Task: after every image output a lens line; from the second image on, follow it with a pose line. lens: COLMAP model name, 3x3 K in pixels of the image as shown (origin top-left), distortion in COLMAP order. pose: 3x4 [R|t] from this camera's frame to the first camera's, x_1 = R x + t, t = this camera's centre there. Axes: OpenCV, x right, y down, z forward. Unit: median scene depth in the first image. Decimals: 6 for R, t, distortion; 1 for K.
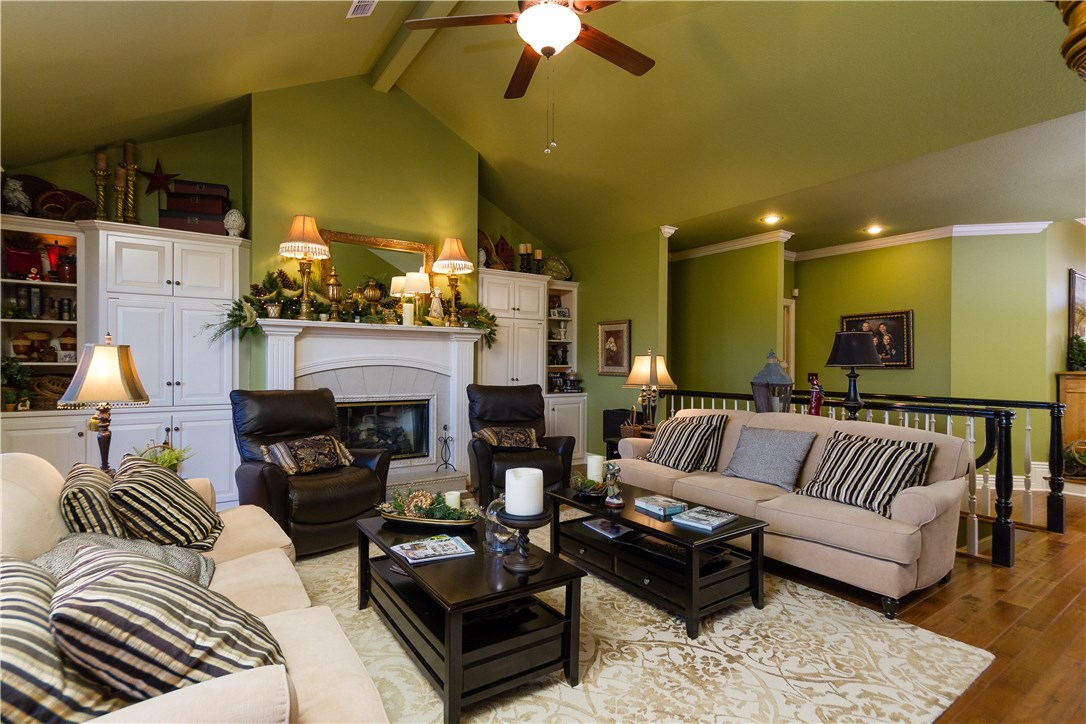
lens RADIAL K [[528.6, 0, 544.3], [0, 528.6, 363.9], [0, 0, 1]] dist [0.000051, 0.000230]
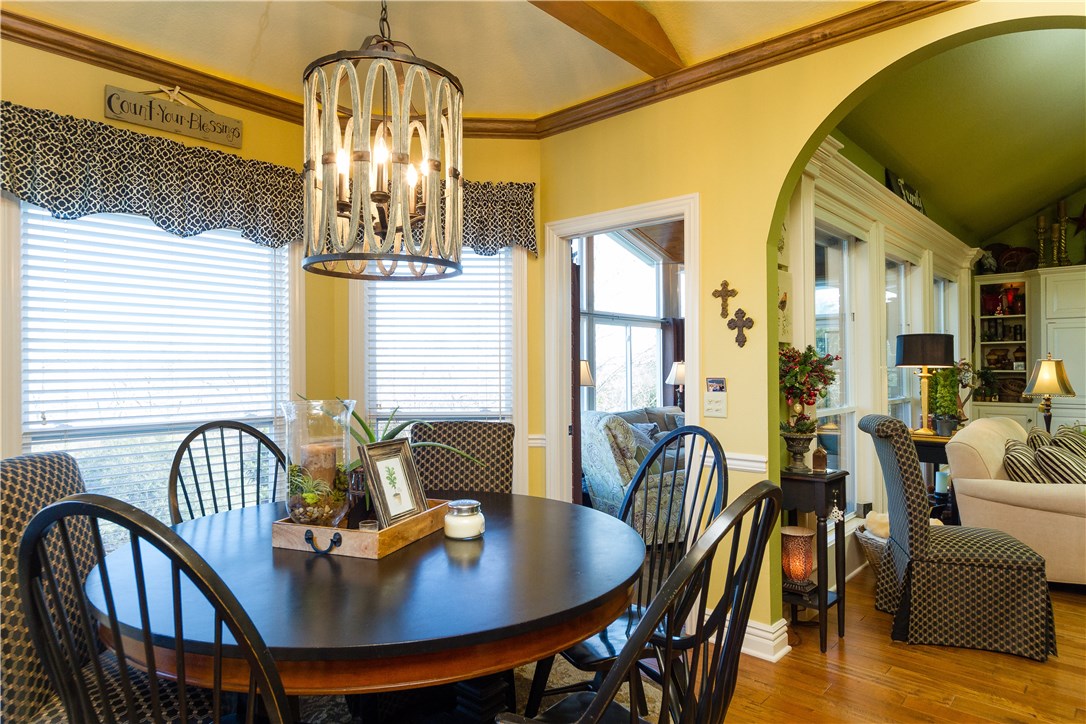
lens RADIAL K [[668.3, 0, 542.5], [0, 668.3, 366.8], [0, 0, 1]] dist [-0.003312, 0.000254]
pose [[0.236447, -0.007030, -0.971619, 0.497107], [0.003476, 0.999974, -0.006389, -0.004580], [0.971638, -0.001866, 0.236465, -0.621341]]
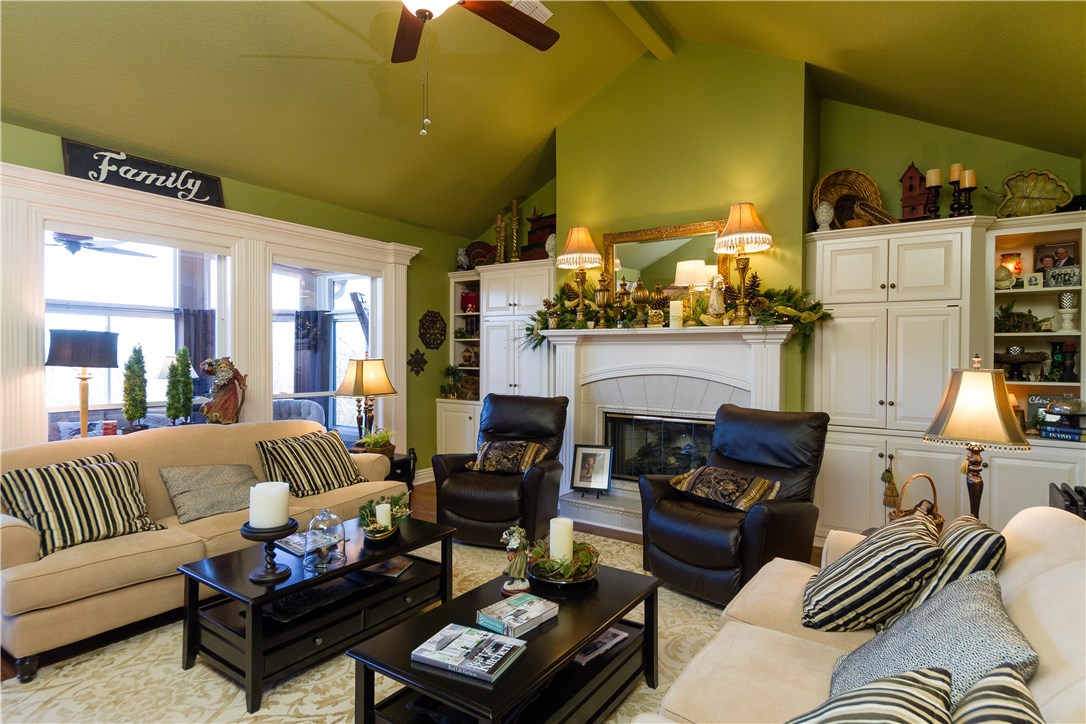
lens RADIAL K [[587.6, 0, 543.1], [0, 587.6, 368.6], [0, 0, 1]] dist [0.006451, 0.000392]
pose [[0.352295, 0.012158, -0.935810, 0.586443], [-0.012156, 0.999891, 0.008414, -0.015260], [0.935810, 0.008412, 0.352405, 0.543154]]
